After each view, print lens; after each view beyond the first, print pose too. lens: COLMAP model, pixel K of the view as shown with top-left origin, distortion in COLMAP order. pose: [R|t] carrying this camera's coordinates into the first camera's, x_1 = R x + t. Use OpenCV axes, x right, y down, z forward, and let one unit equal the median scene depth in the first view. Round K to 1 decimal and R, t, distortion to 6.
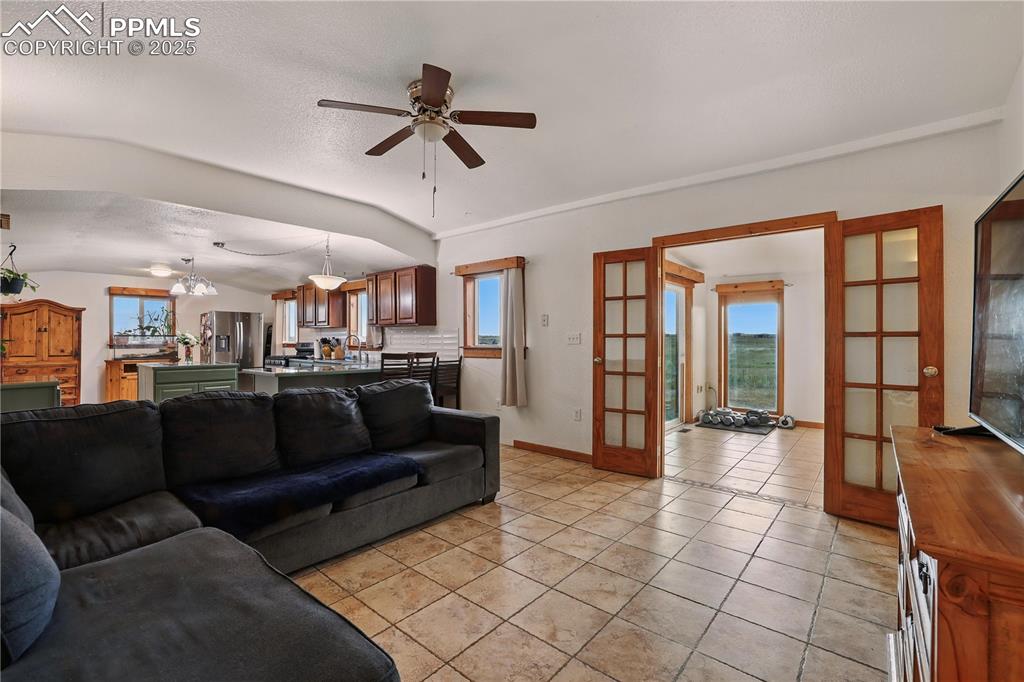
lens RADIAL K [[443.0, 0, 507.2], [0, 443.0, 337.3], [0, 0, 1]] dist [-0.046598, 0.017649]
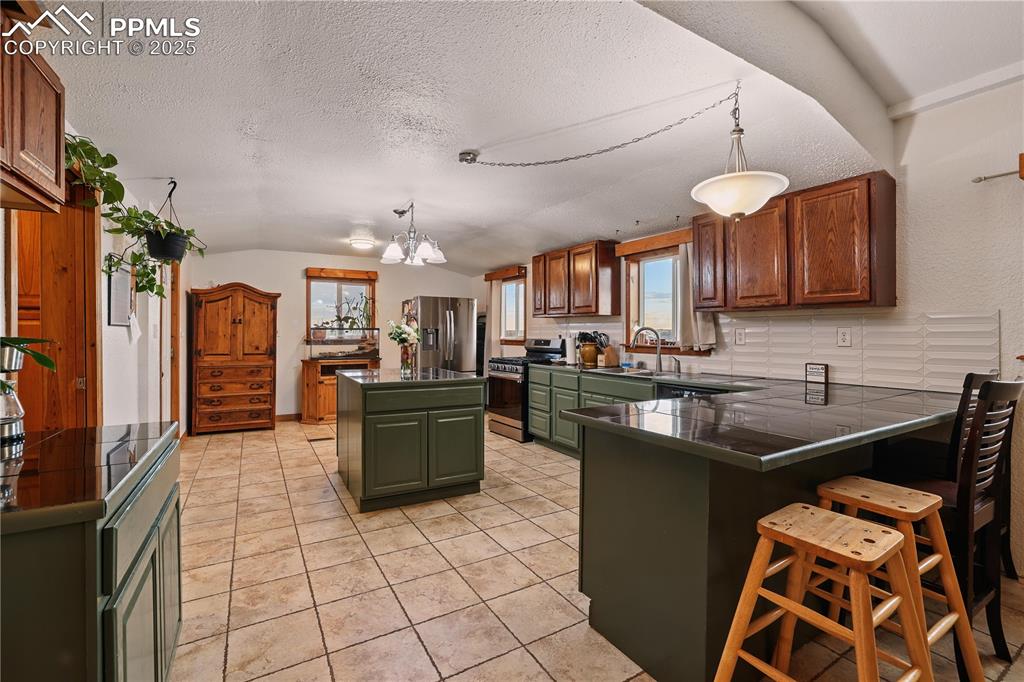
lens RADIAL K [[442.5, 0, 507.8], [0, 442.5, 331.2], [0, 0, 1]] dist [-0.047971, 0.017479]
pose [[0.946606, 0.001983, -0.322387, -0.323030], [-0.001679, 0.999998, 0.001220, -0.000695], [0.322389, -0.000613, 0.946607, 0.369920]]
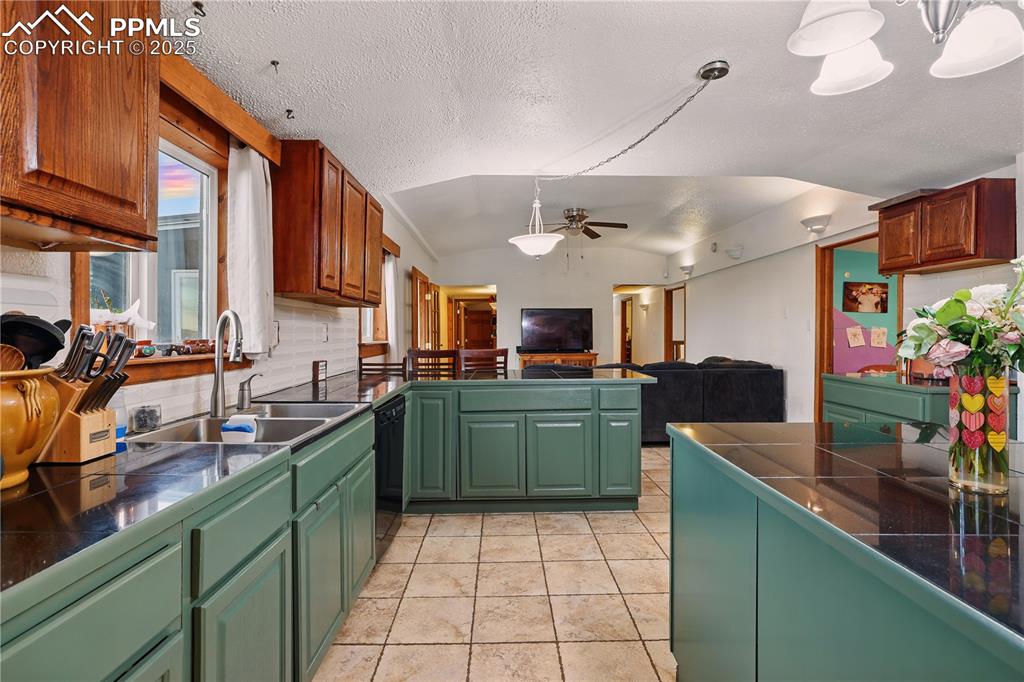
lens RADIAL K [[491.0, 0, 512.1], [0, 491.0, 334.1], [0, 0, 1]] dist [-0.014293, 0.000064]
pose [[-0.670012, 0.002529, 0.742346, -0.621387], [-0.001092, 0.999990, -0.004392, 0.007686], [-0.742350, -0.003753, -0.670002, 1.018571]]
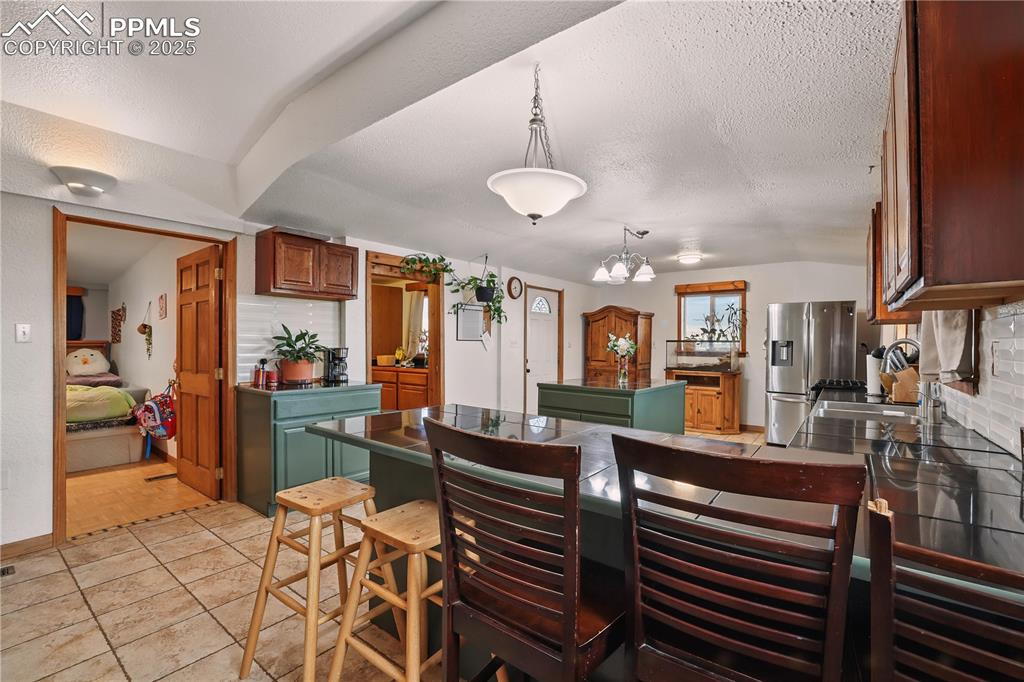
lens RADIAL K [[449.5, 0, 506.3], [0, 449.5, 340.2], [0, 0, 1]] dist [-0.047330, 0.018517]
pose [[0.050149, -0.001118, -0.998741, -0.026970], [-0.002456, 0.999996, -0.001243, -0.003685], [0.998739, 0.002515, 0.050146, 0.645188]]
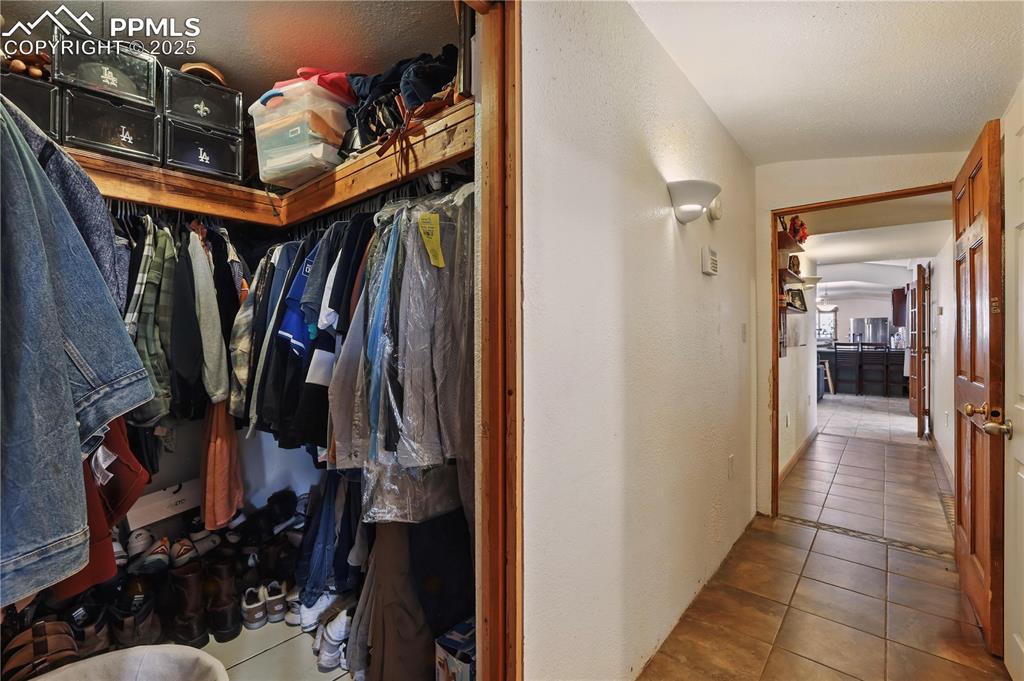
lens RADIAL K [[443.0, 0, 507.2], [0, 443.0, 336.8], [0, 0, 1]] dist [-0.046598, 0.017649]
pose [[-0.006204, -0.001611, -0.999979, 1.066549], [0.007640, 0.999969, -0.001659, 0.000862], [0.999952, -0.007650, -0.006192, -0.302266]]
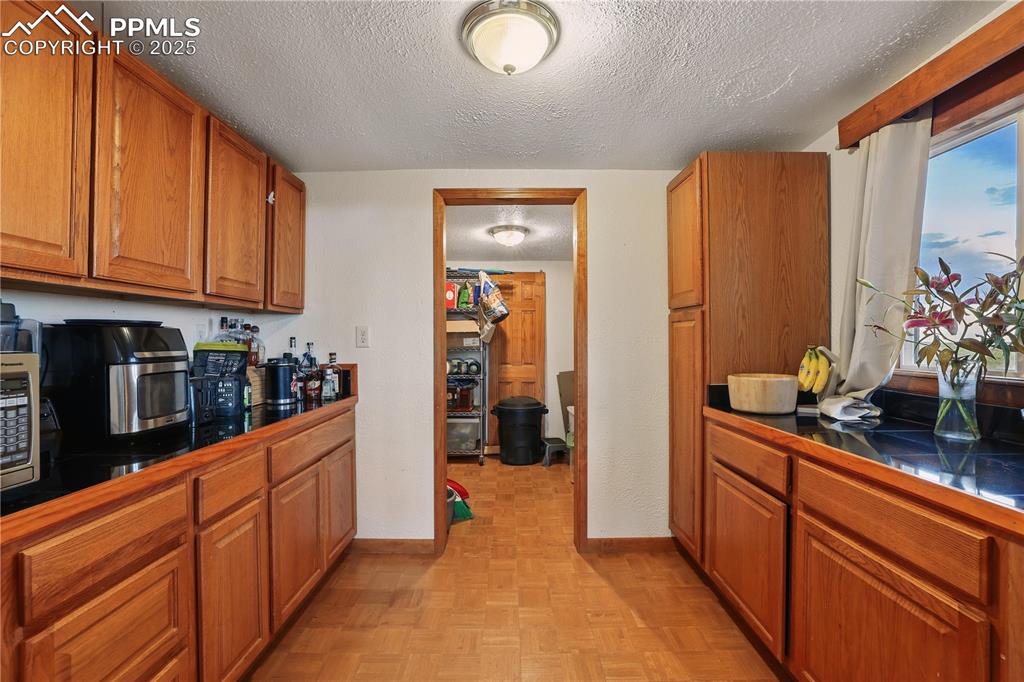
lens RADIAL K [[443.0, 0, 507.2], [0, 443.0, 337.3], [0, 0, 1]] dist [-0.046598, 0.017649]
pose [[-0.765405, -0.005008, -0.643530, -0.679998], [0.002758, 0.999935, -0.011062, 0.006691], [0.643544, -0.010242, -0.765341, 0.547562]]
